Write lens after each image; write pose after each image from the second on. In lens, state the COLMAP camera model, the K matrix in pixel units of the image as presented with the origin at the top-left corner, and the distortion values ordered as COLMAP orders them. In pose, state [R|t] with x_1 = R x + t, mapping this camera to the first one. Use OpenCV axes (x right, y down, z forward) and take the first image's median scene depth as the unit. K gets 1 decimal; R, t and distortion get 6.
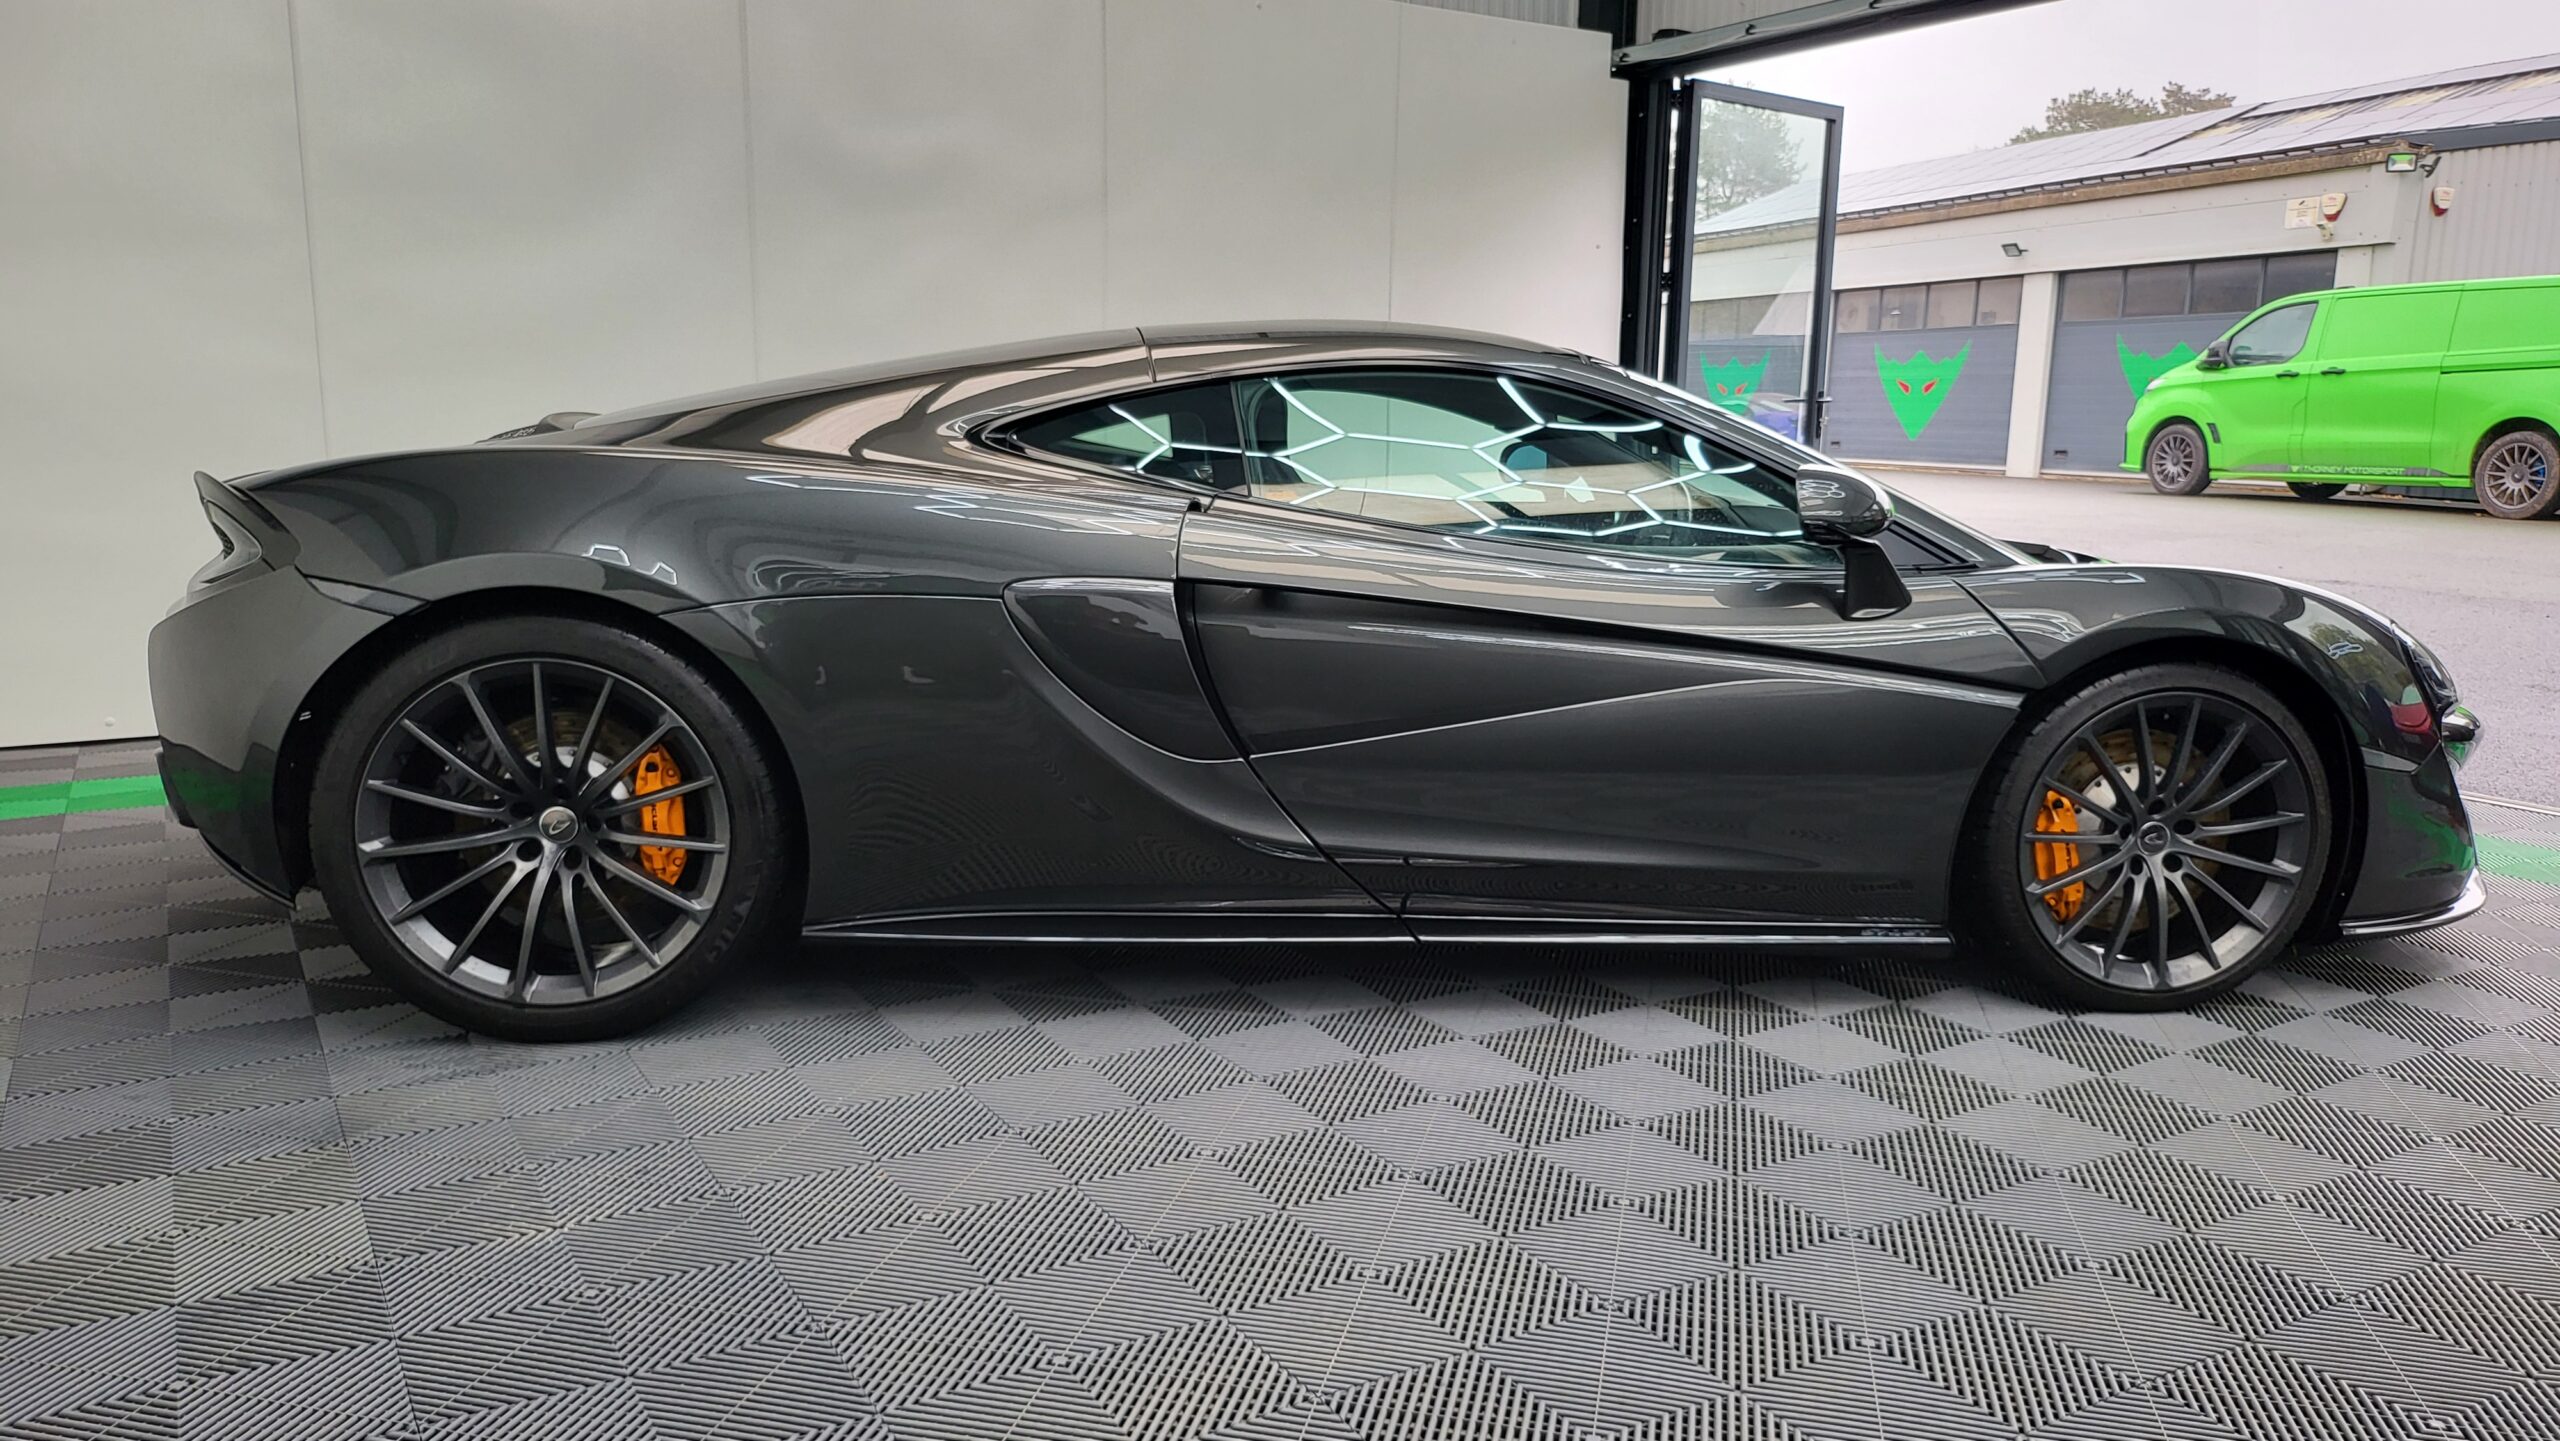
lens RADIAL K [[1835.7, 0, 1278.7], [0, 1835.7, 720.1], [0, 0, 1]] dist [0.036422, -0.028134]
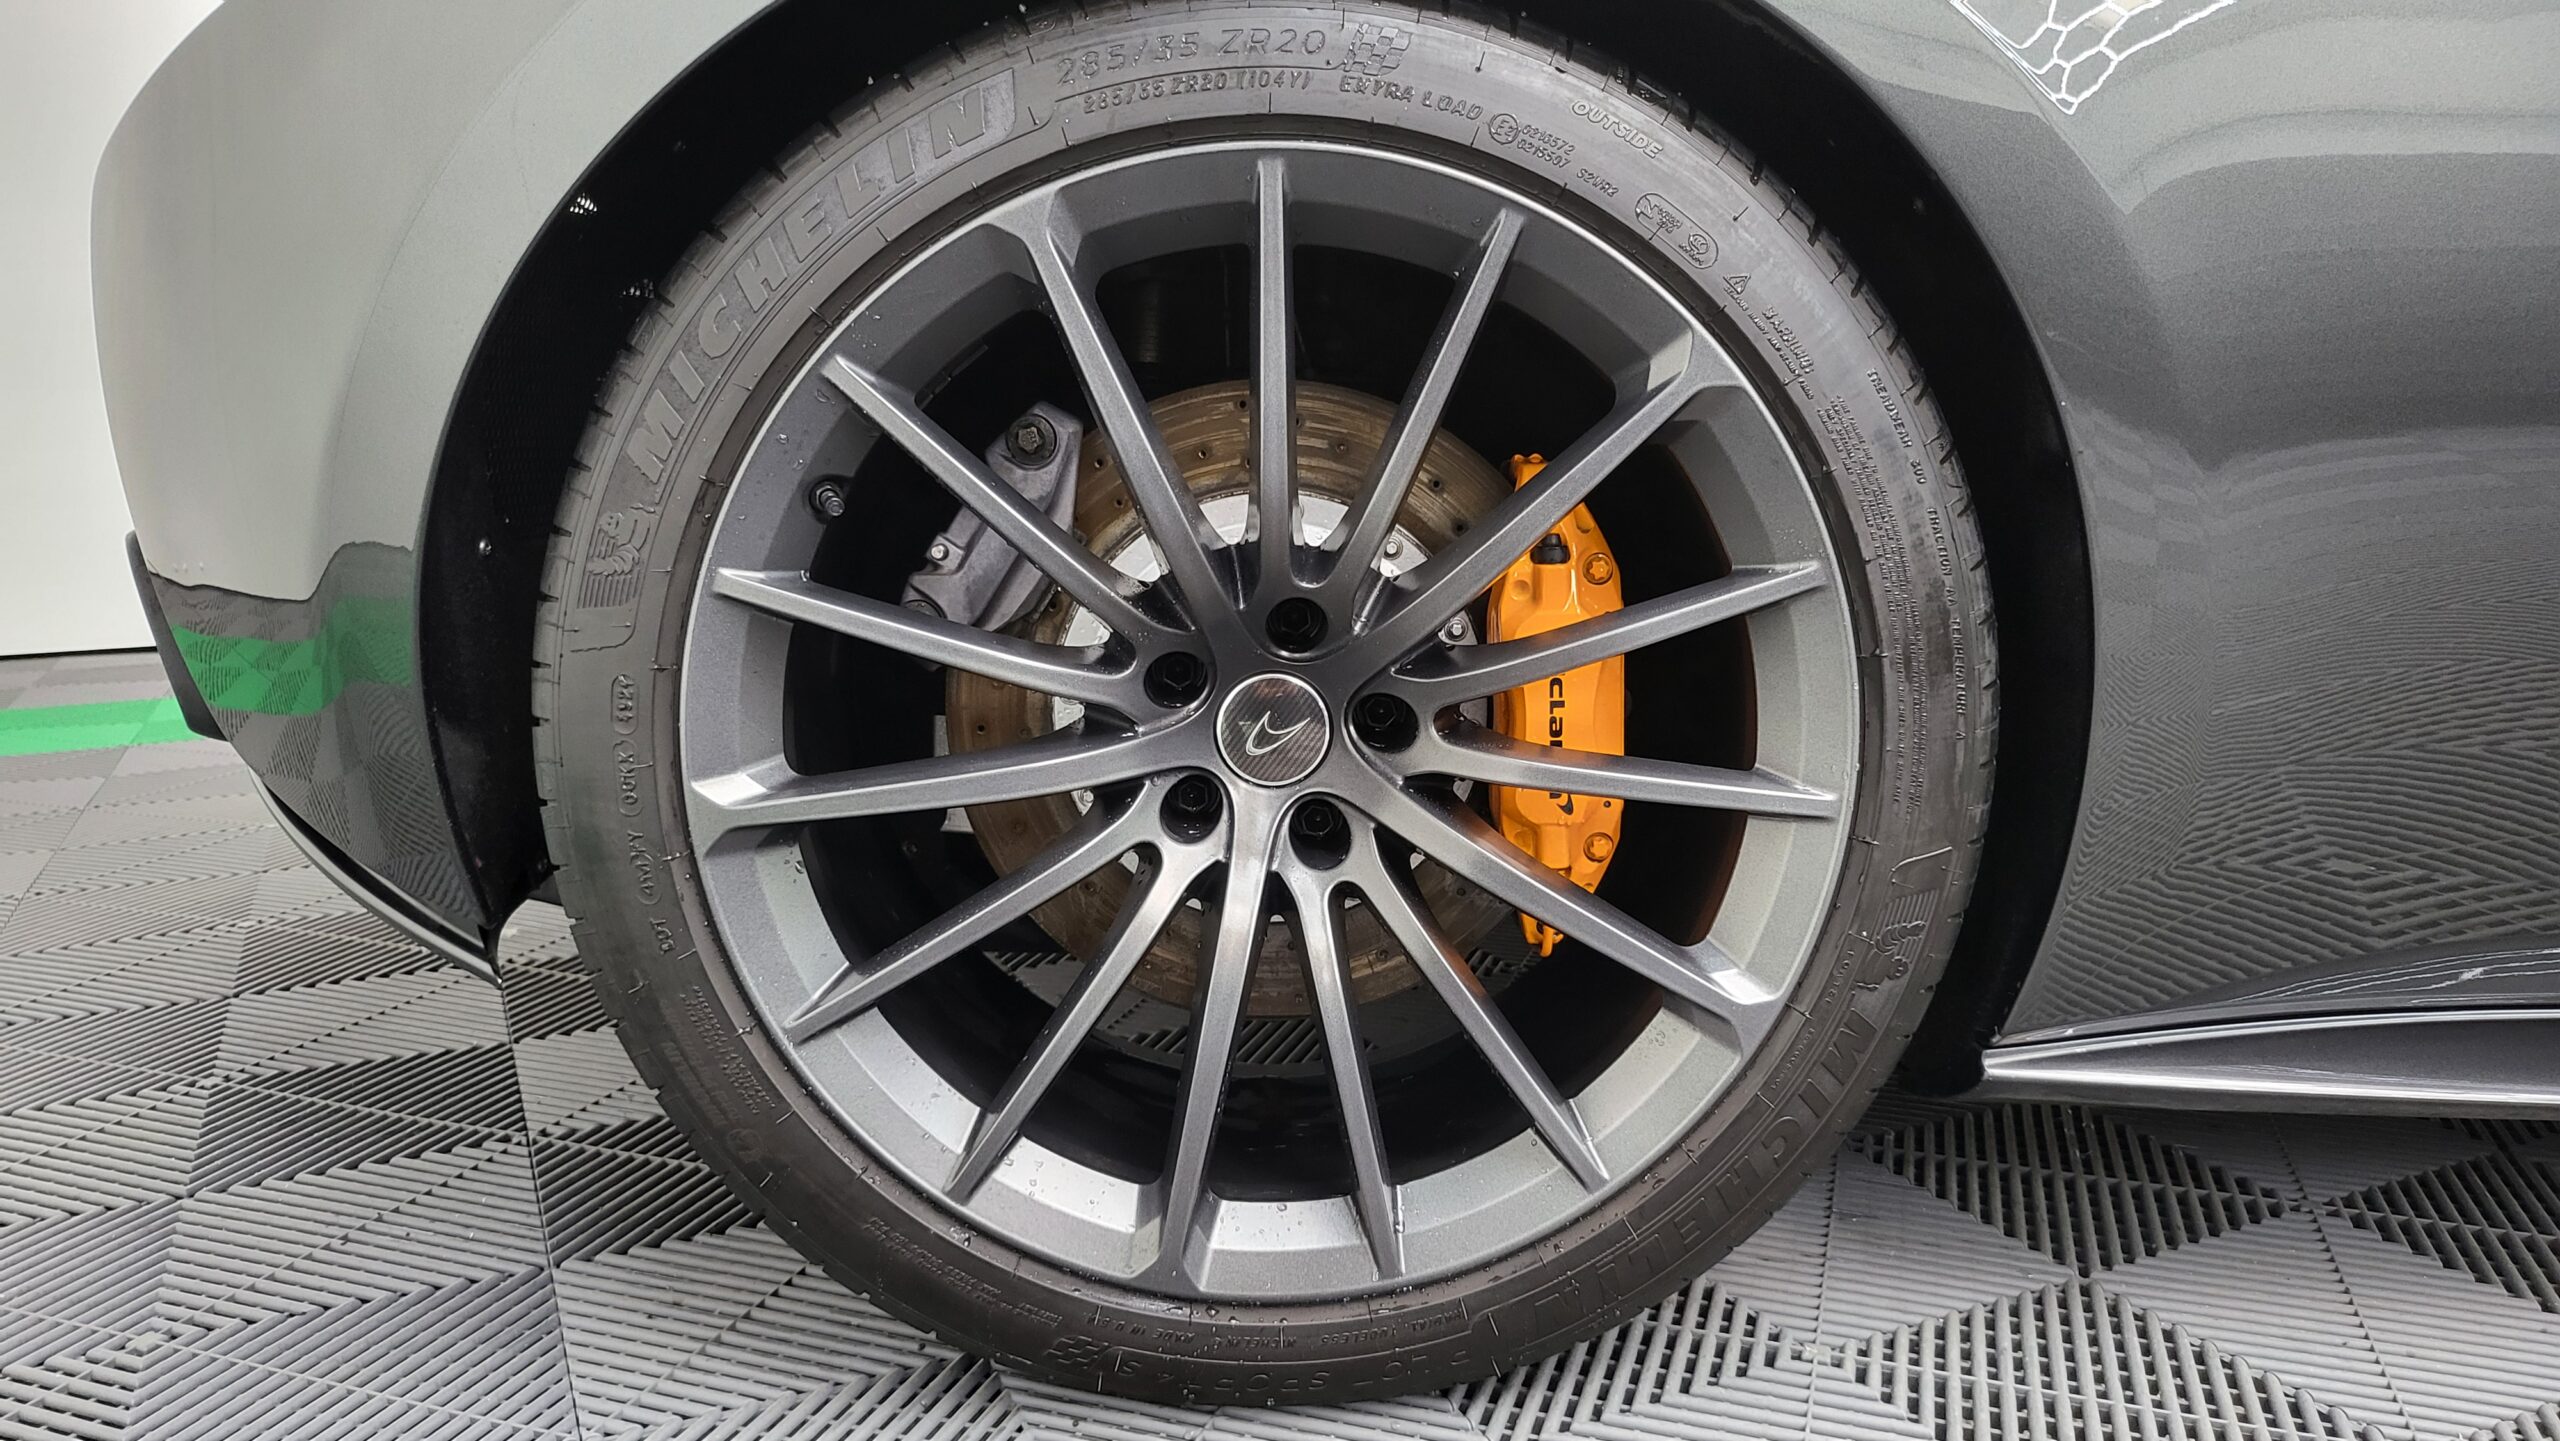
lens RADIAL K [[1835.7, 0, 1285.9], [0, 1835.7, 709.6], [0, 0, 1]] dist [0.036422, -0.028134]
pose [[0.995468, -0.000170, -0.095097, -0.362739], [0.001071, 0.999955, 0.009419, 0.051319], [0.095091, -0.009478, 0.995423, 0.691761]]
